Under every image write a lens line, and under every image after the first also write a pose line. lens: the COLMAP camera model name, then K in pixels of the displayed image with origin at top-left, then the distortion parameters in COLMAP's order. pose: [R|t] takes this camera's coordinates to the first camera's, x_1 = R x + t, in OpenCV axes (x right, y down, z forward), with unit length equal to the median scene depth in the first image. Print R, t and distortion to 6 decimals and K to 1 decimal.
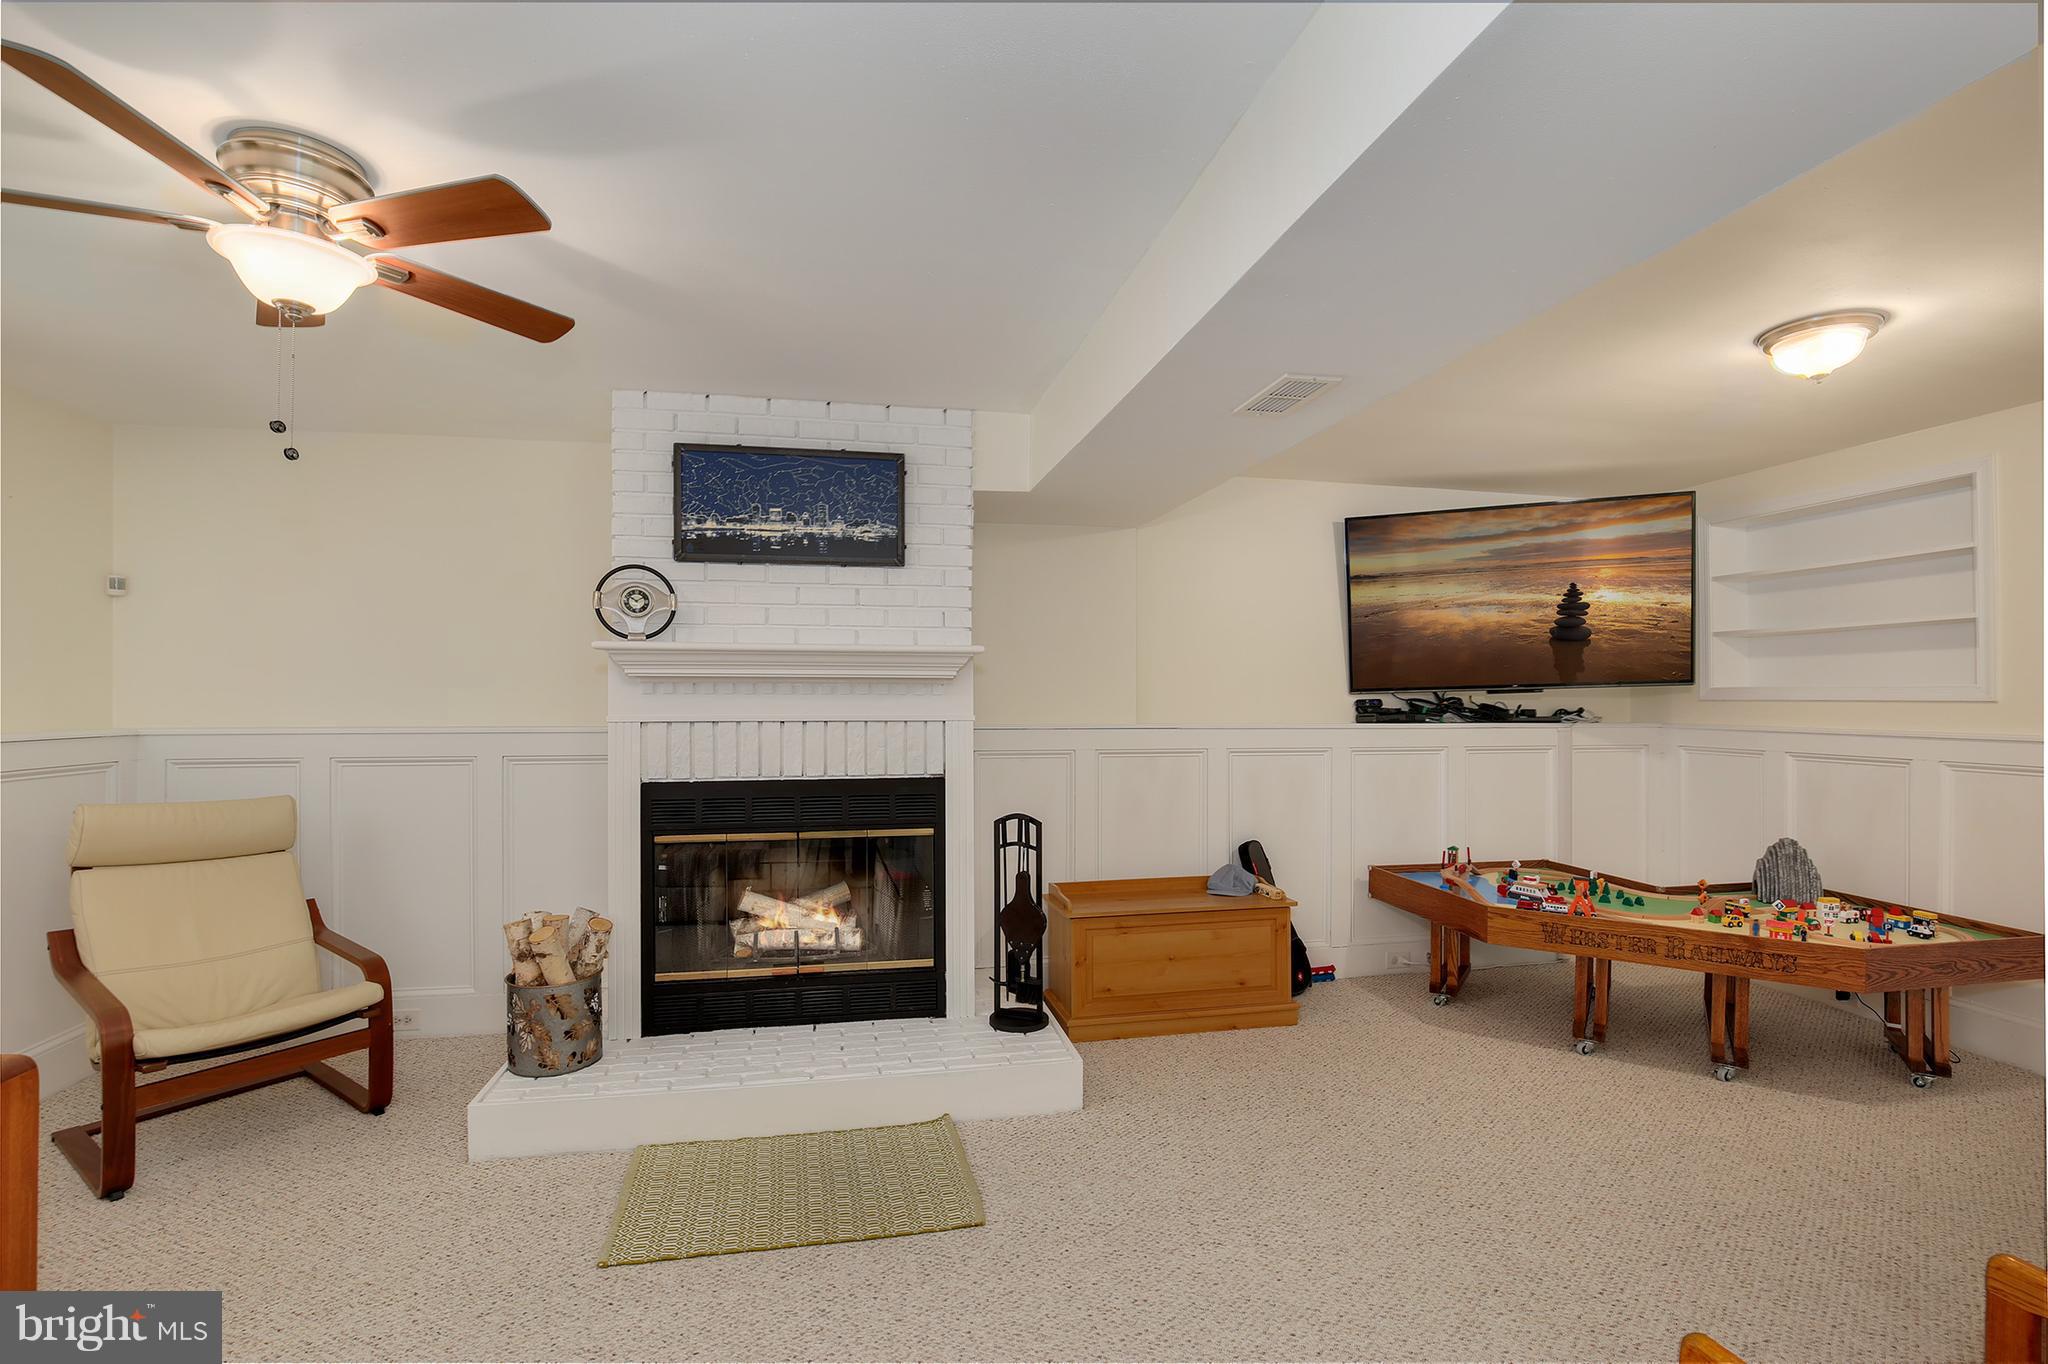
lens RADIAL K [[1025.1, 0, 1024.0], [0, 1025.1, 682.0], [0, 0, 1]] dist [-0.003297, -0.000007]
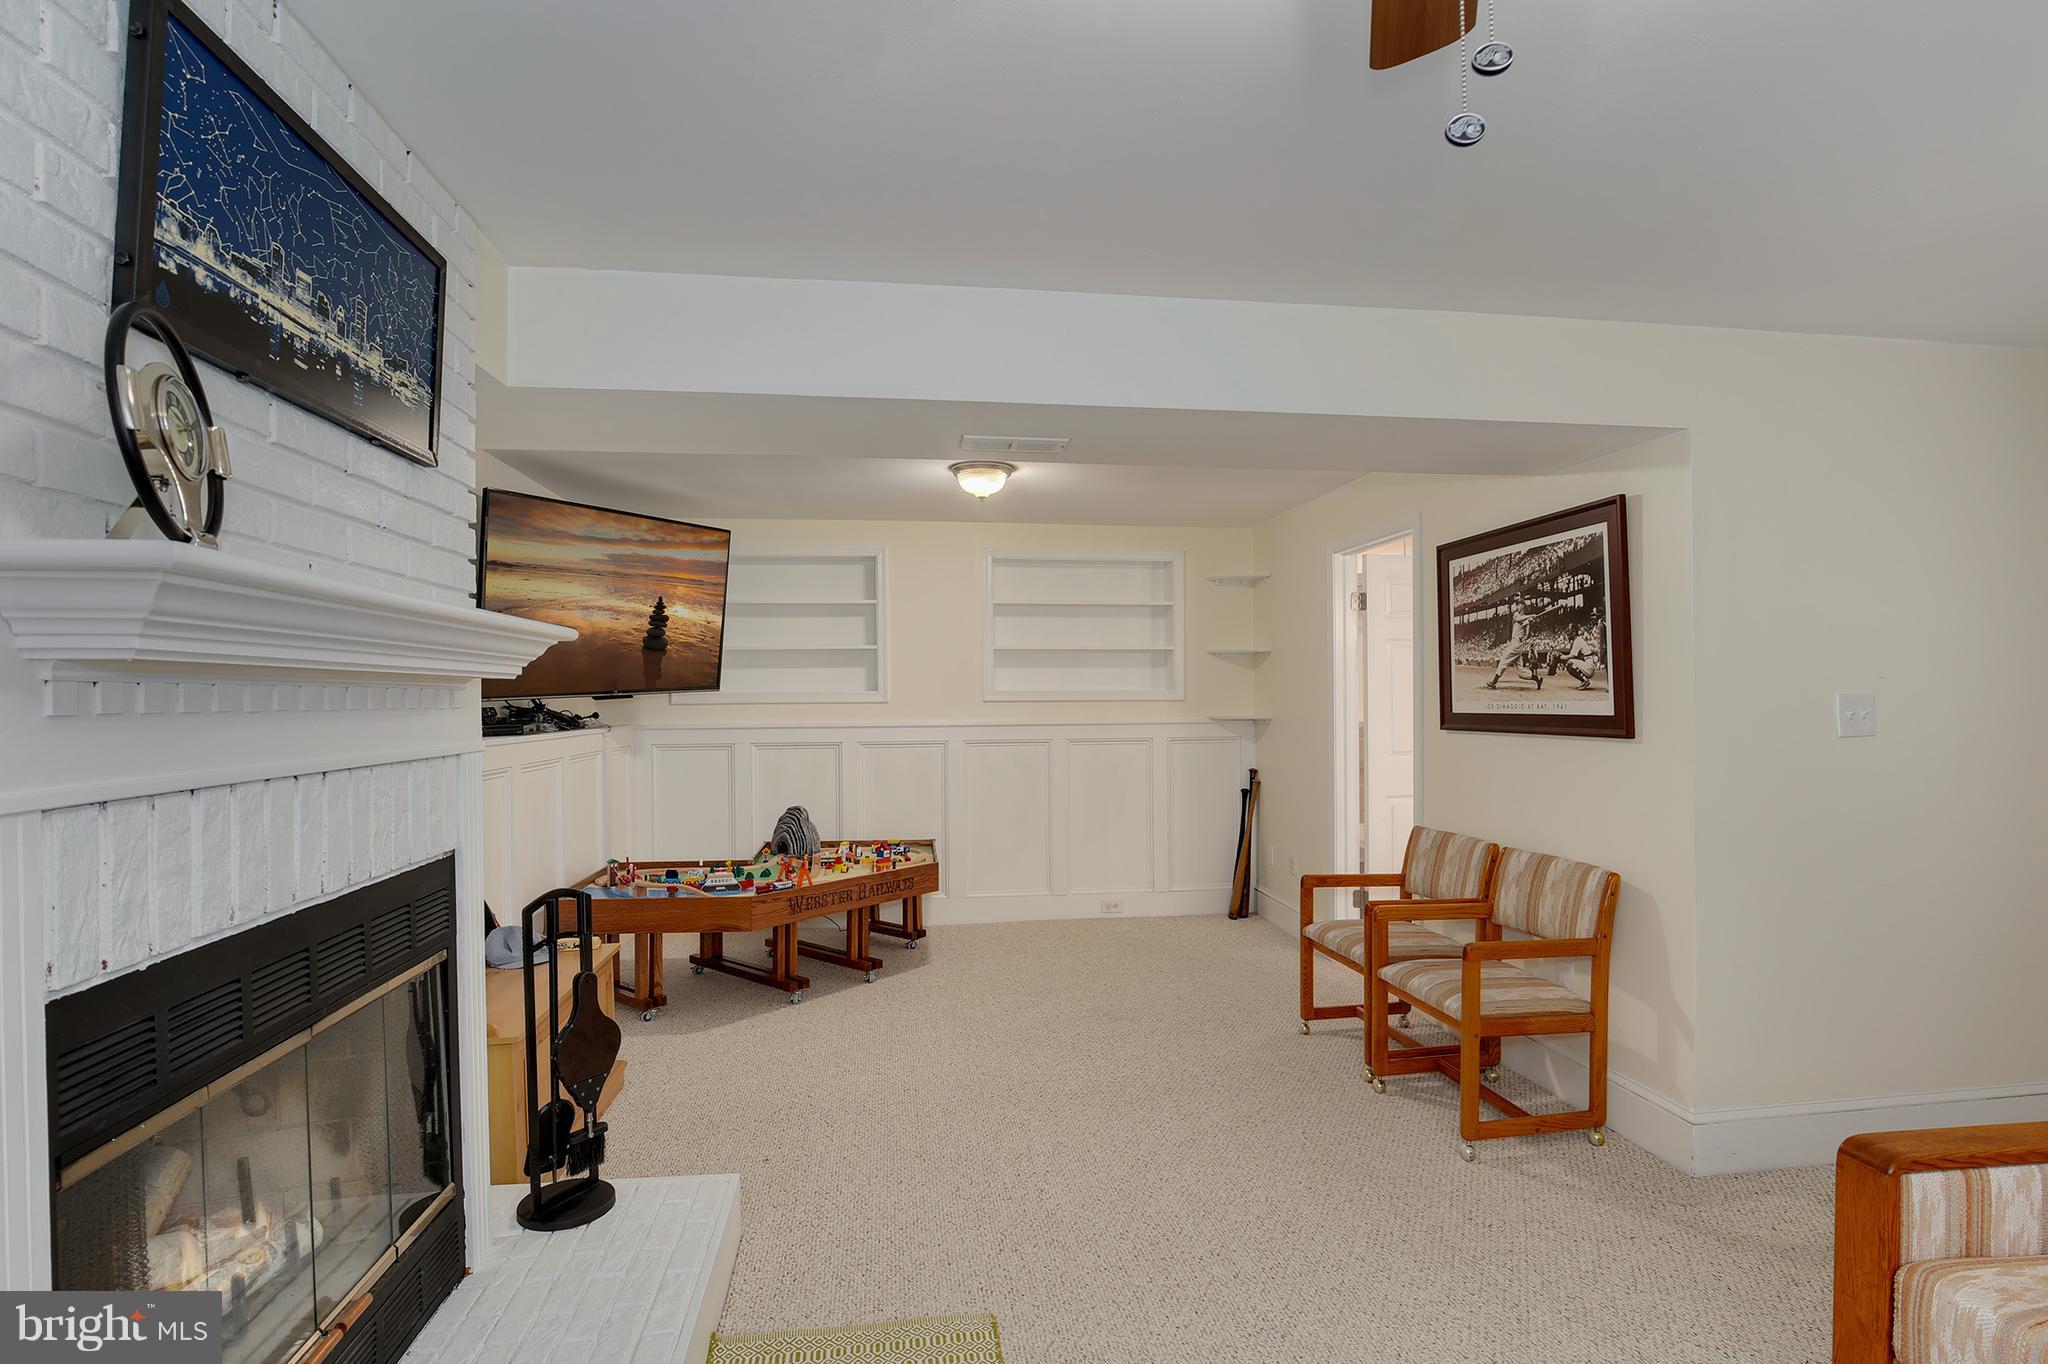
lens RADIAL K [[1044.5, 0, 1029.7], [0, 1044.5, 689.6], [0, 0, 1]] dist [-0.002839, -0.000258]
pose [[0.068599, 0.002380, 0.997641, -0.542967], [0.002923, 0.999992, -0.002587, 0.004929], [-0.997640, 0.003094, 0.068591, 0.556698]]
